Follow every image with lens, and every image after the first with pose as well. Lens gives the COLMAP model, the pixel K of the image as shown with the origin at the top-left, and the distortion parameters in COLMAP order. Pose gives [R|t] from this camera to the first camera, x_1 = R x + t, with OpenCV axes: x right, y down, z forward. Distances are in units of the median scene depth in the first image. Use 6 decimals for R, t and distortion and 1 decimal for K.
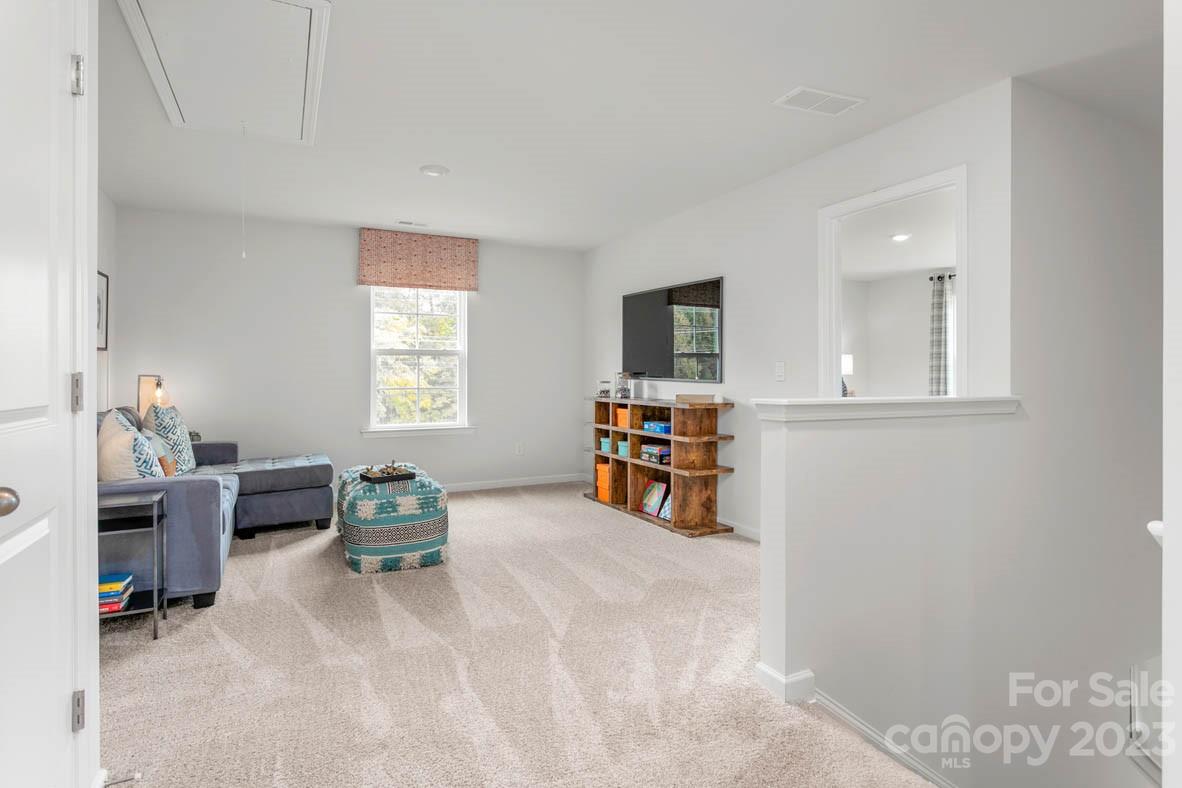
lens RADIAL K [[607.0, 0, 592.7], [0, 607.0, 379.3], [0, 0, 1]] dist [-0.001352, -0.000272]
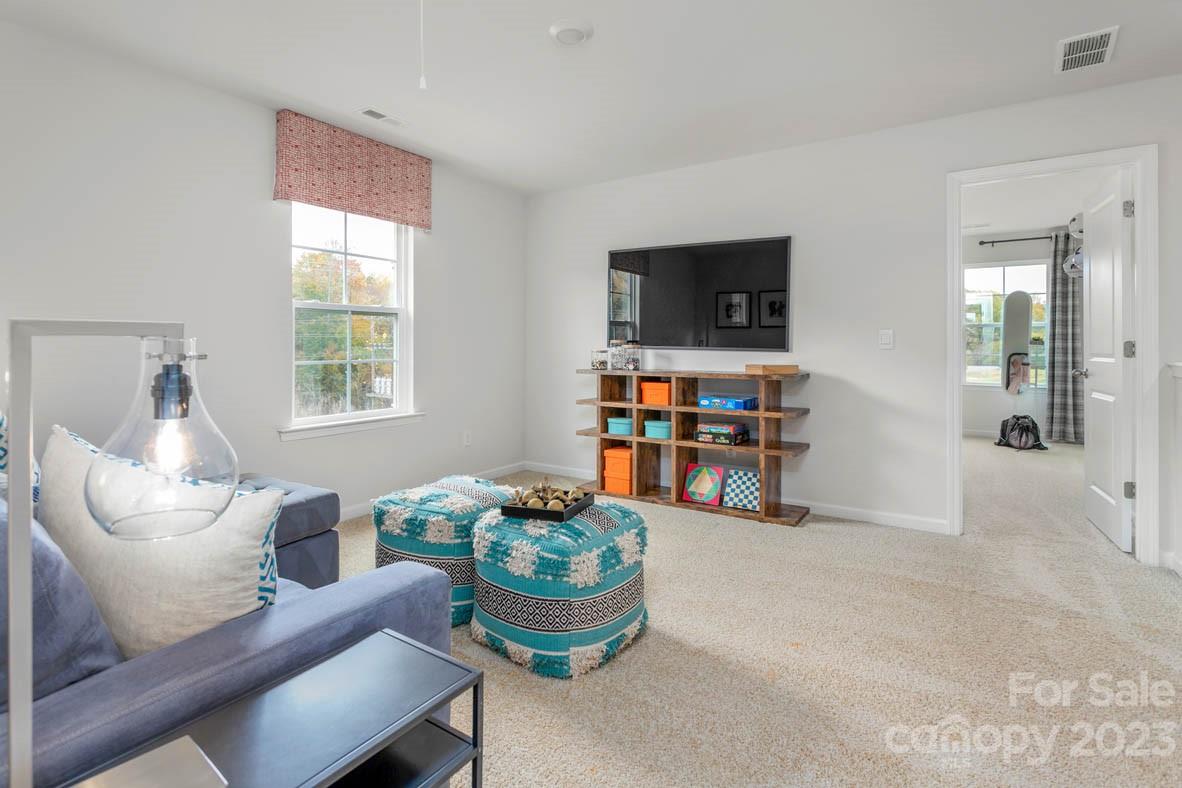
lens RADIAL K [[579.0, 0, 588.7], [0, 579.0, 349.0], [0, 0, 1]] dist [0.000179, 0.000216]
pose [[0.873441, -0.000702, 0.486929, -0.415890], [0.001493, 0.999998, -0.001235, 0.002338], [-0.486927, 0.001806, 0.873441, 0.330515]]
